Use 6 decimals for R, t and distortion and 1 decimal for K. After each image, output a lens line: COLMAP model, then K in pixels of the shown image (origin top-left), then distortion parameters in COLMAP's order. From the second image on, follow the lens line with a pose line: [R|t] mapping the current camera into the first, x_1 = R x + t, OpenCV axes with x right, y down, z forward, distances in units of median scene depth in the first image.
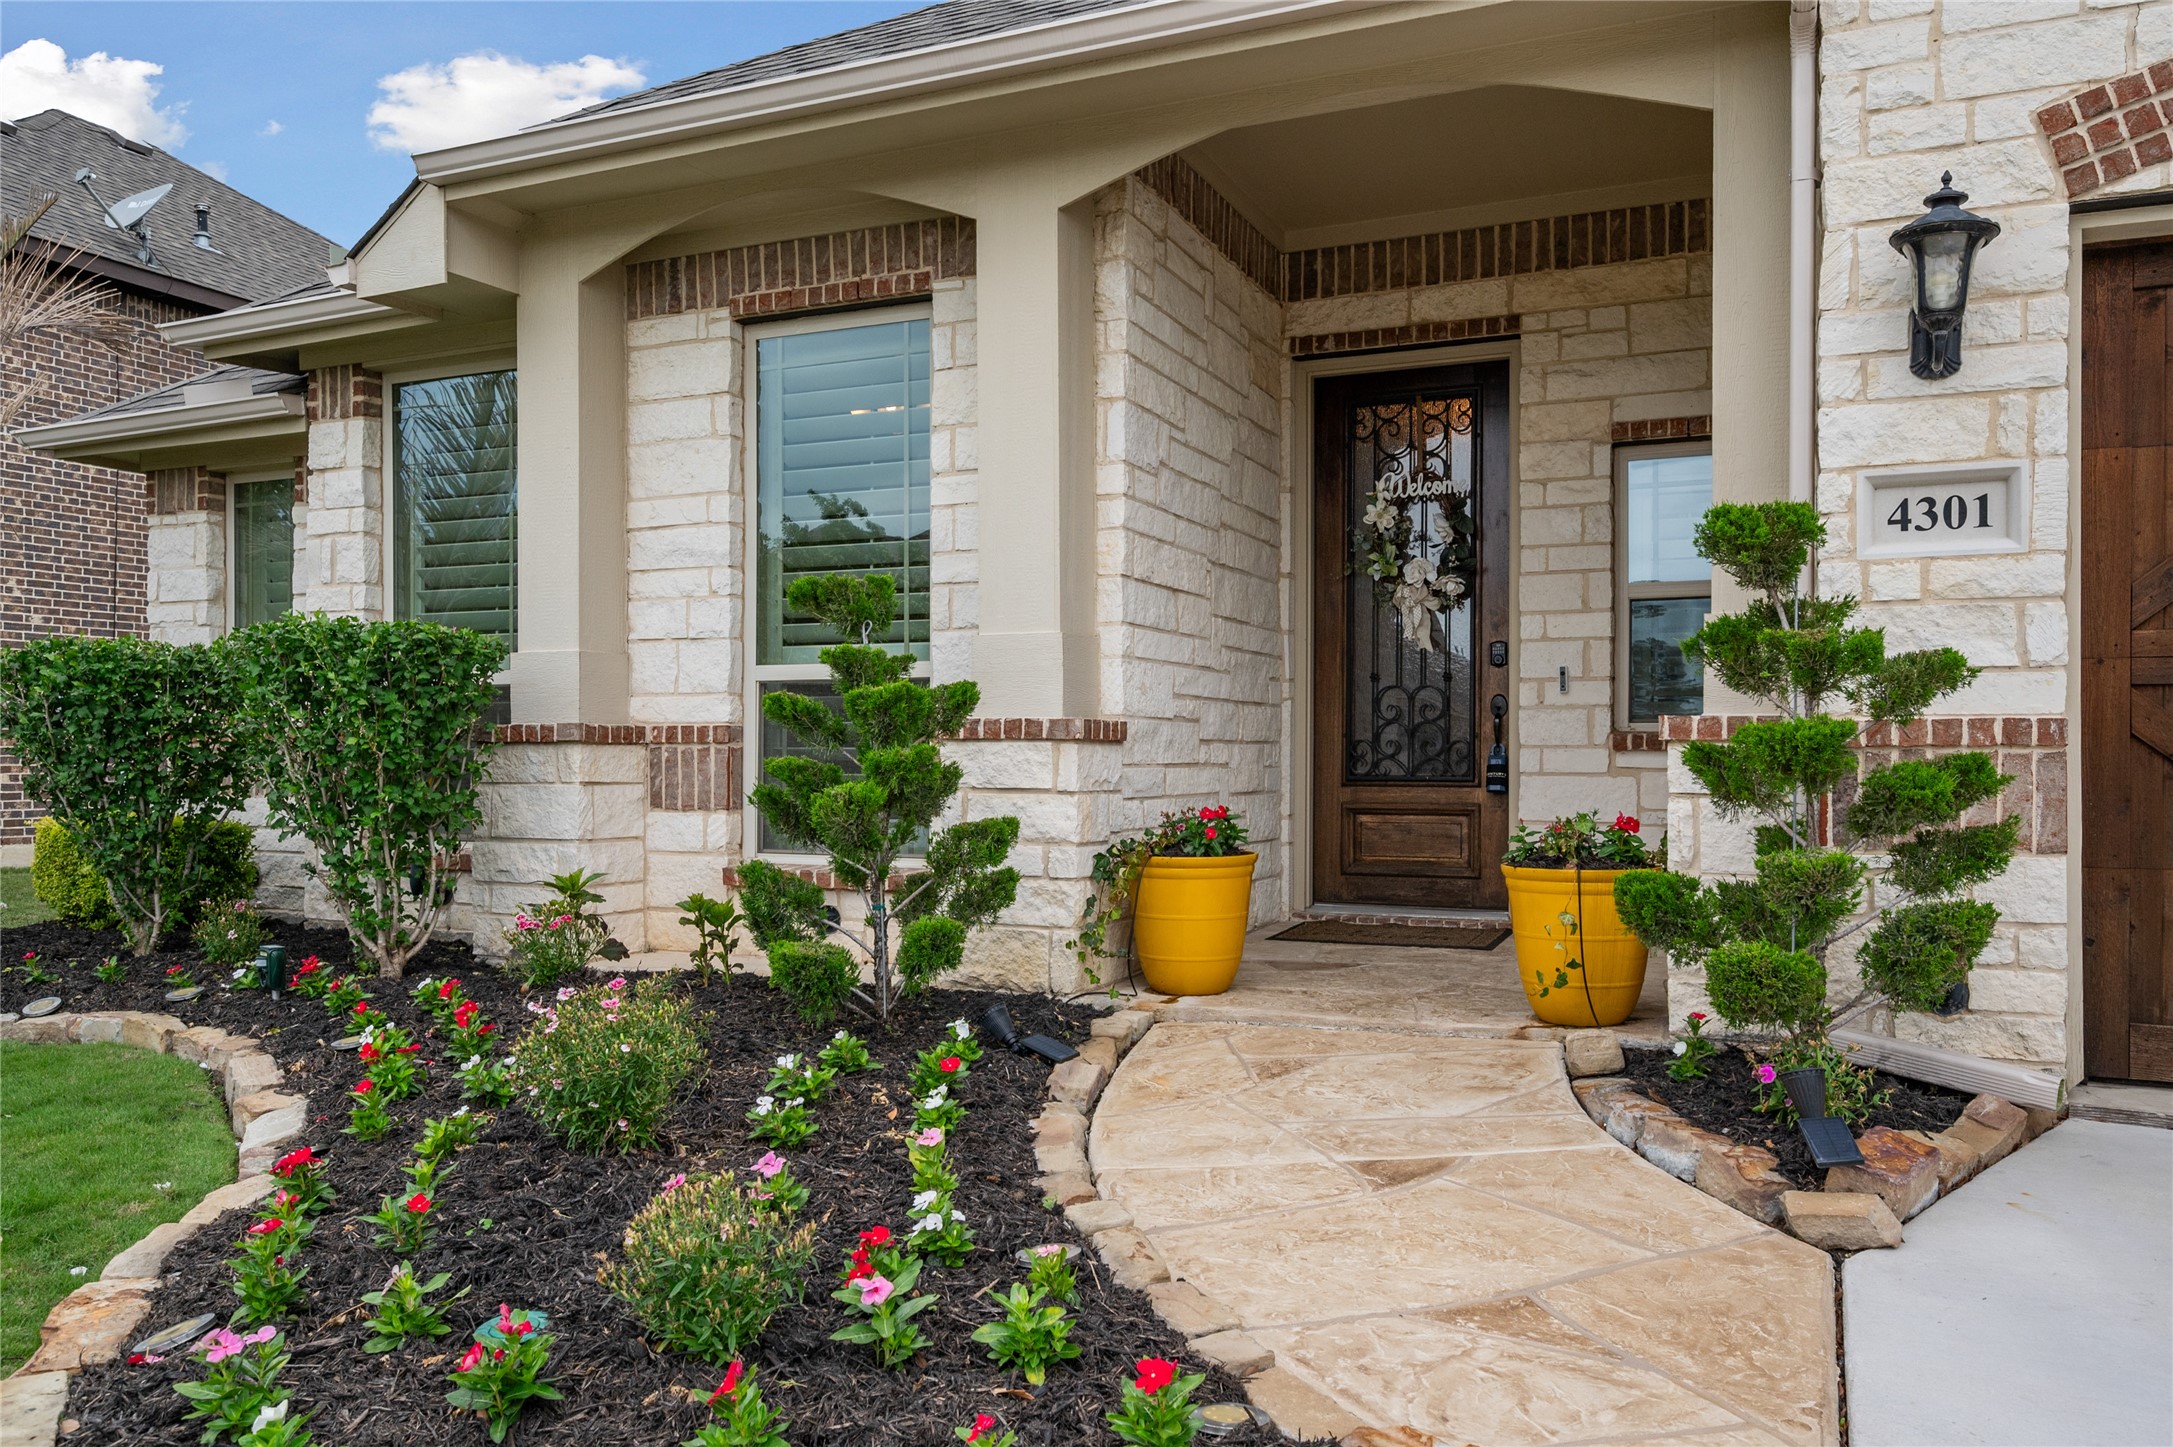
lens RADIAL K [[1595.7, 0, 1089.9], [0, 1595.7, 743.7], [0, 0, 1]] dist [-0.003506, -0.001322]
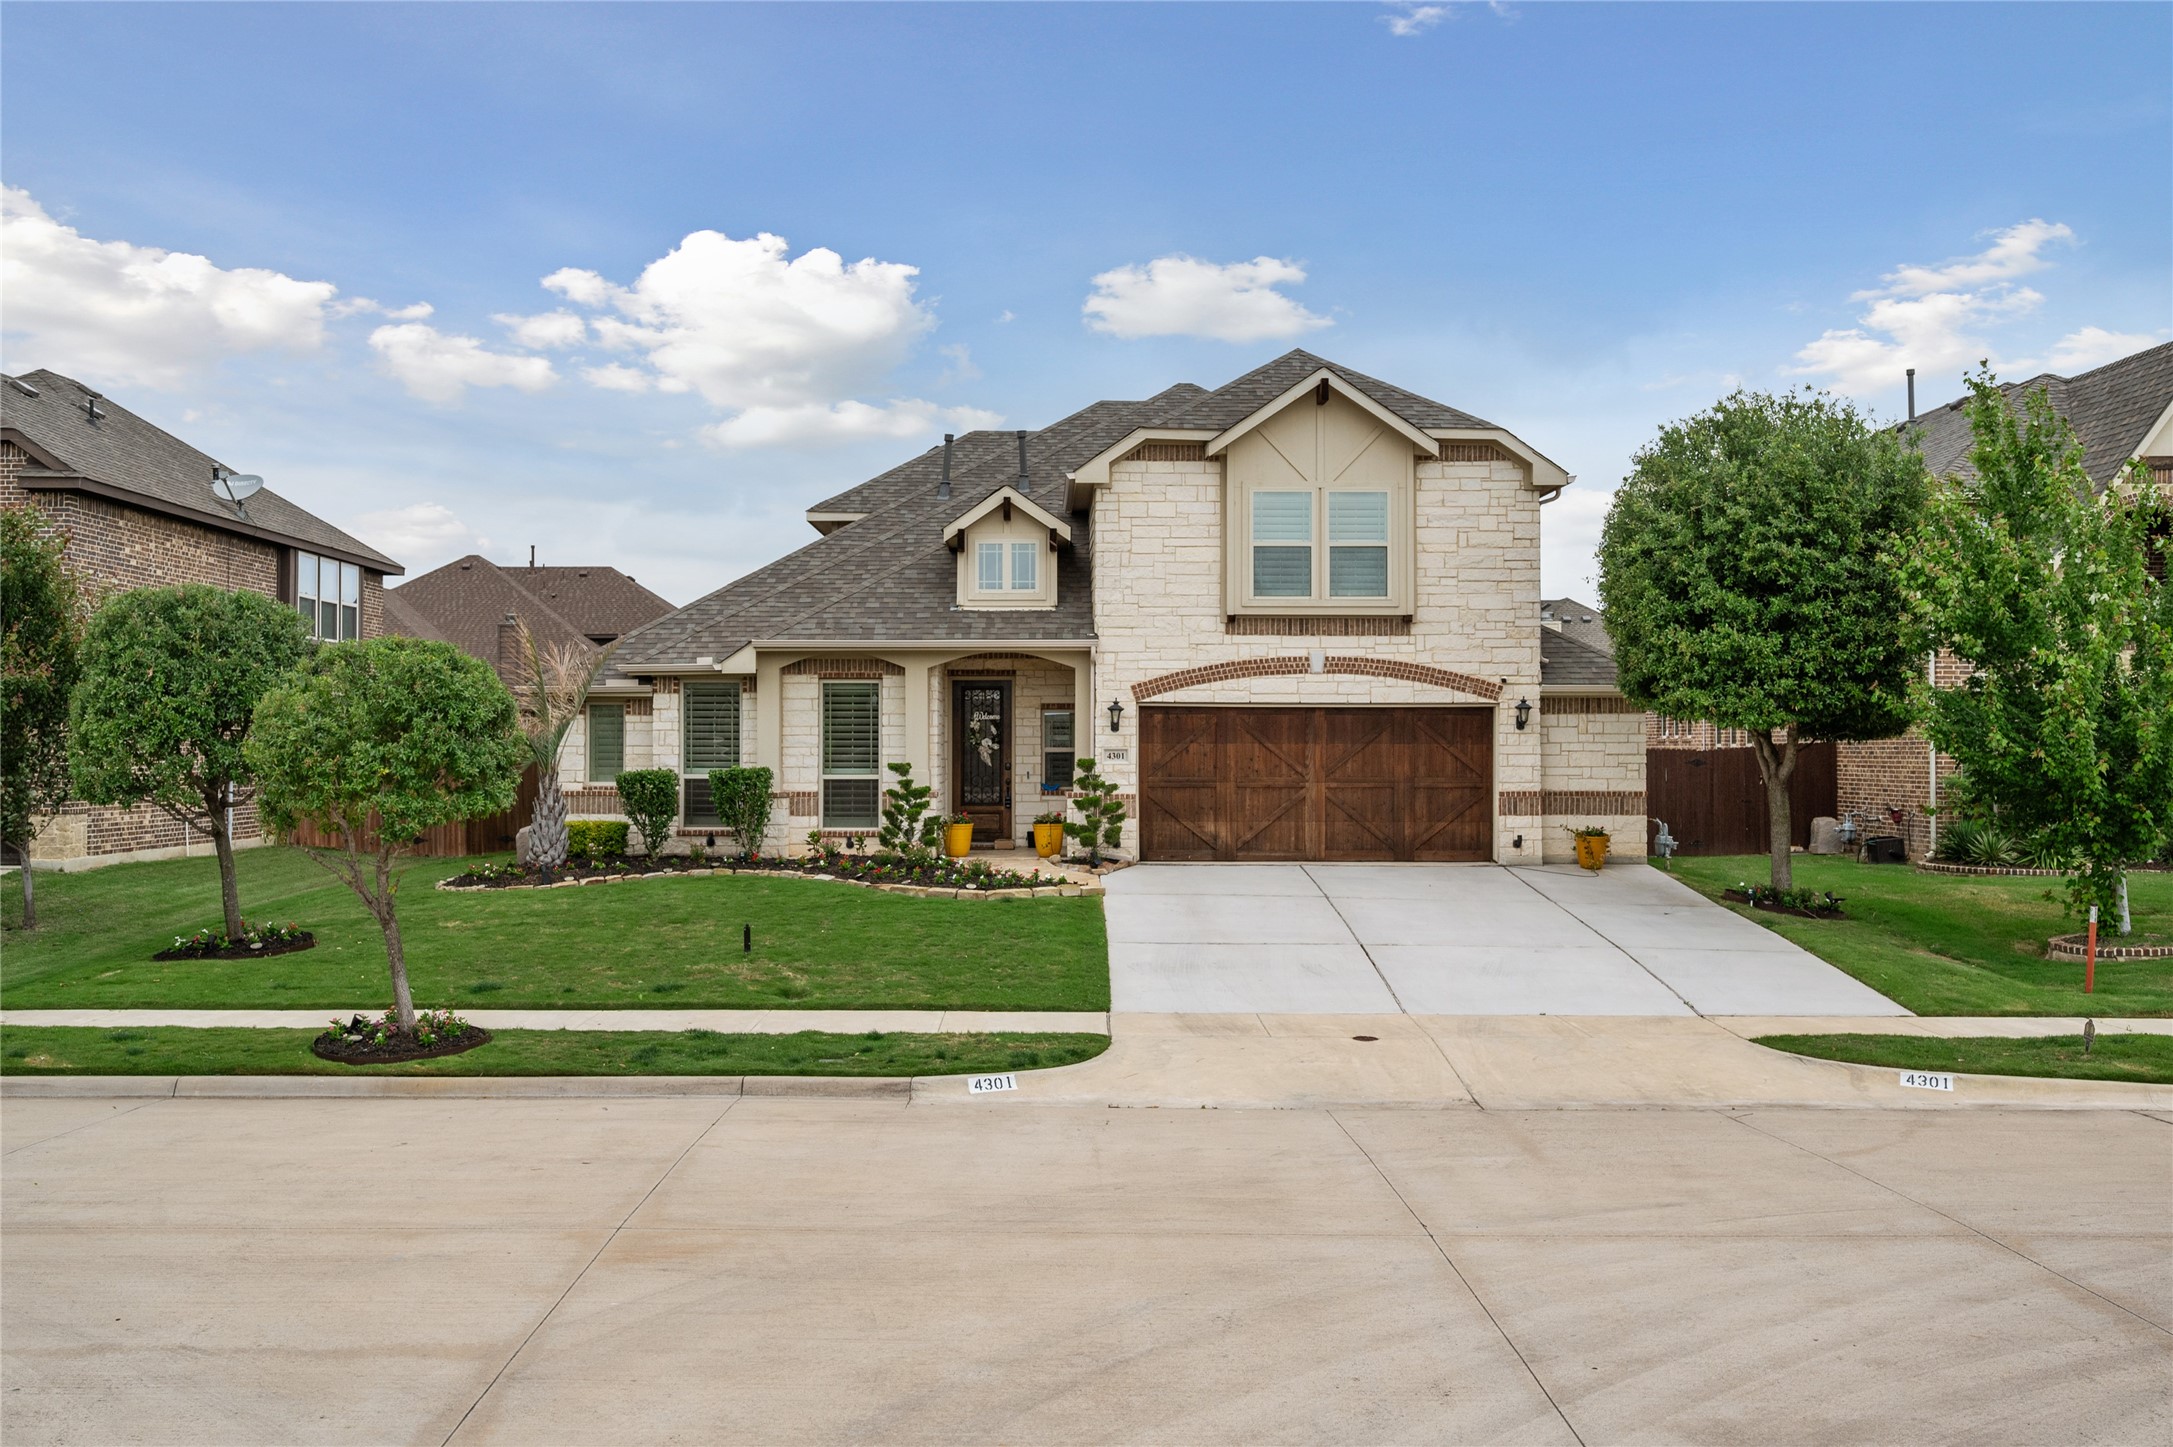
lens RADIAL K [[1884.9, 0, 1083.8], [0, 1884.9, 731.8], [0, 0, 1]] dist [0.003373, -0.000016]
pose [[0.908236, 0.001841, 0.418454, -1.611275], [-0.000625, 0.999995, -0.003043, -0.148333], [-0.418457, 0.002502, 0.908233, -3.423824]]
